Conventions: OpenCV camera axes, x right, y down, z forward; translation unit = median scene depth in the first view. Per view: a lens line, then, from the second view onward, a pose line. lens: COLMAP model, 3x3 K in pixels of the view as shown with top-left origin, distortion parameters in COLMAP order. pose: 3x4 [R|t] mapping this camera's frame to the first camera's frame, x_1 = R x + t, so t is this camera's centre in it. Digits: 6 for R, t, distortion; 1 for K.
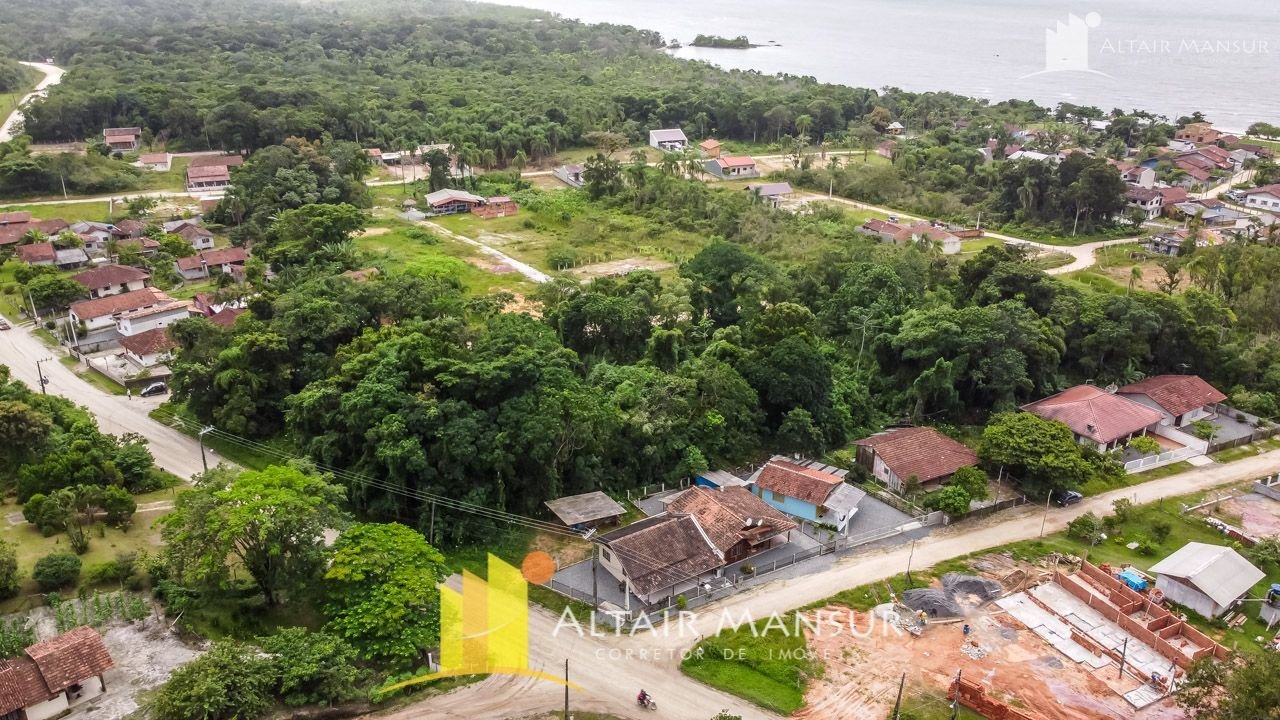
lens RADIAL K [[973.3, 0, 632.1], [0, 973.3, 355.5], [0, 0, 1]] dist [0.000581, -0.004176]
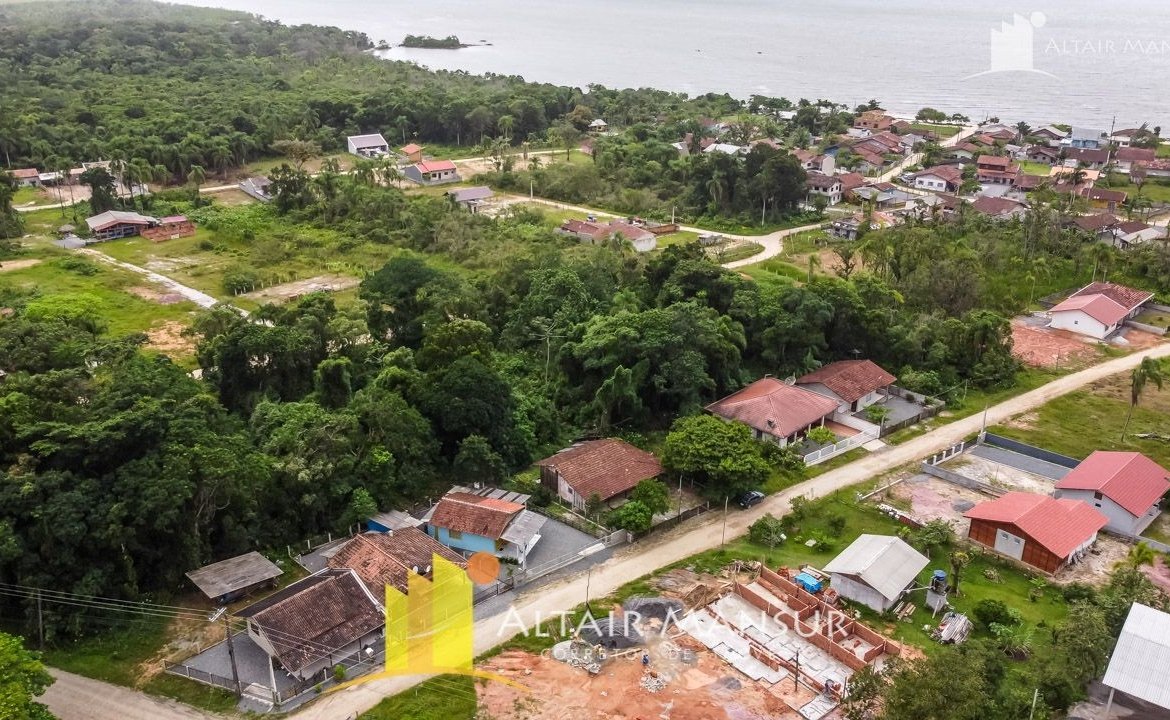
lens RADIAL K [[972.3, 0, 578.6], [0, 972.3, 347.1], [0, 0, 1]] dist [0.015299, -0.032037]
pose [[0.976491, -0.080400, 0.200004, 0.071119], [0.081756, 0.996651, 0.001485, -0.018203], [-0.199453, 0.014902, 0.979794, 0.048480]]
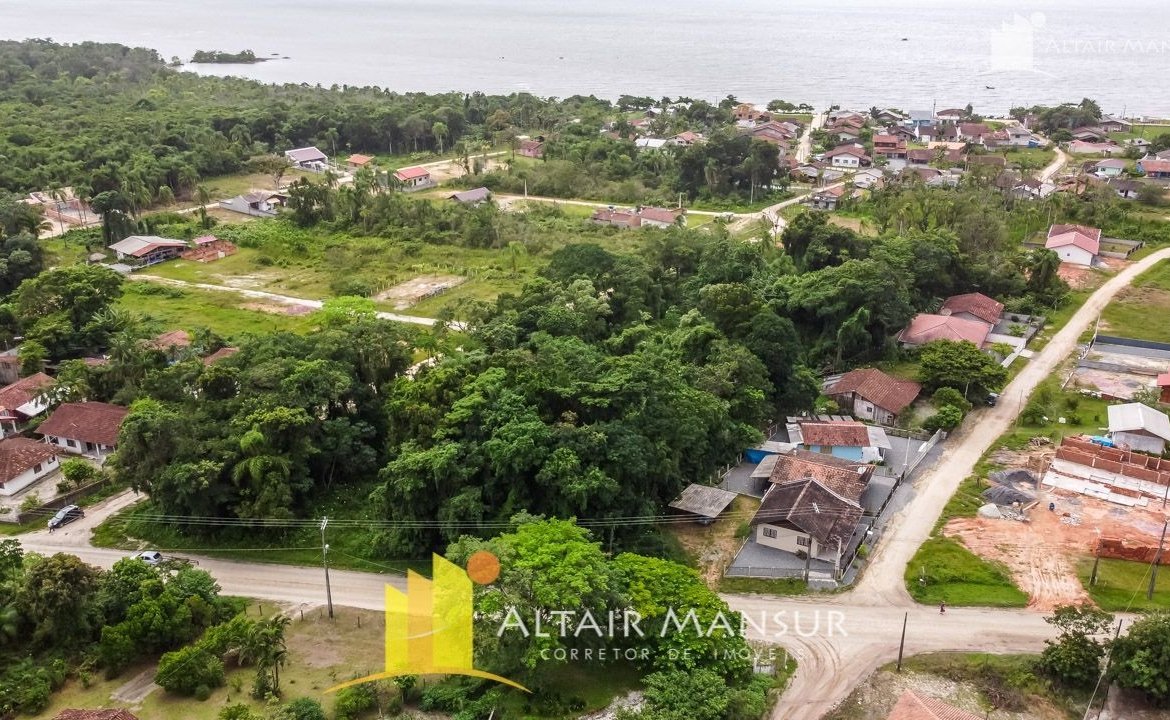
lens RADIAL K [[972.3, 0, 572.5], [0, 972.3, 362.8], [0, 0, 1]] dist [0.015299, -0.032037]
pose [[0.872899, -0.188316, 0.450095, -0.442687], [0.189245, 0.980970, 0.043414, -0.041695], [-0.449705, 0.047282, 0.891925, 0.101616]]
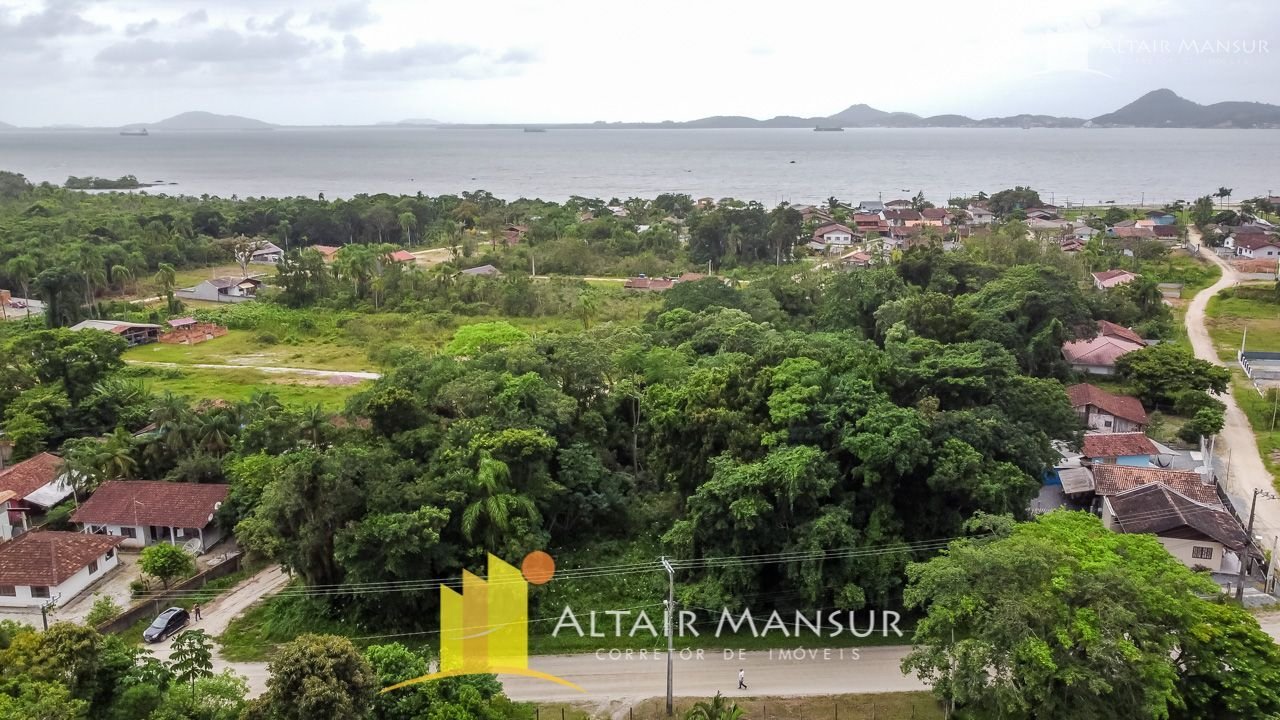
lens RADIAL K [[973.3, 0, 636.1], [0, 973.3, 359.4], [0, 0, 1]] dist [0.000581, -0.004176]
pose [[0.759517, -0.162211, 0.629938, -0.573690], [0.252104, 0.966126, -0.055181, -0.010468], [-0.599648, 0.200721, 0.774682, 0.392704]]
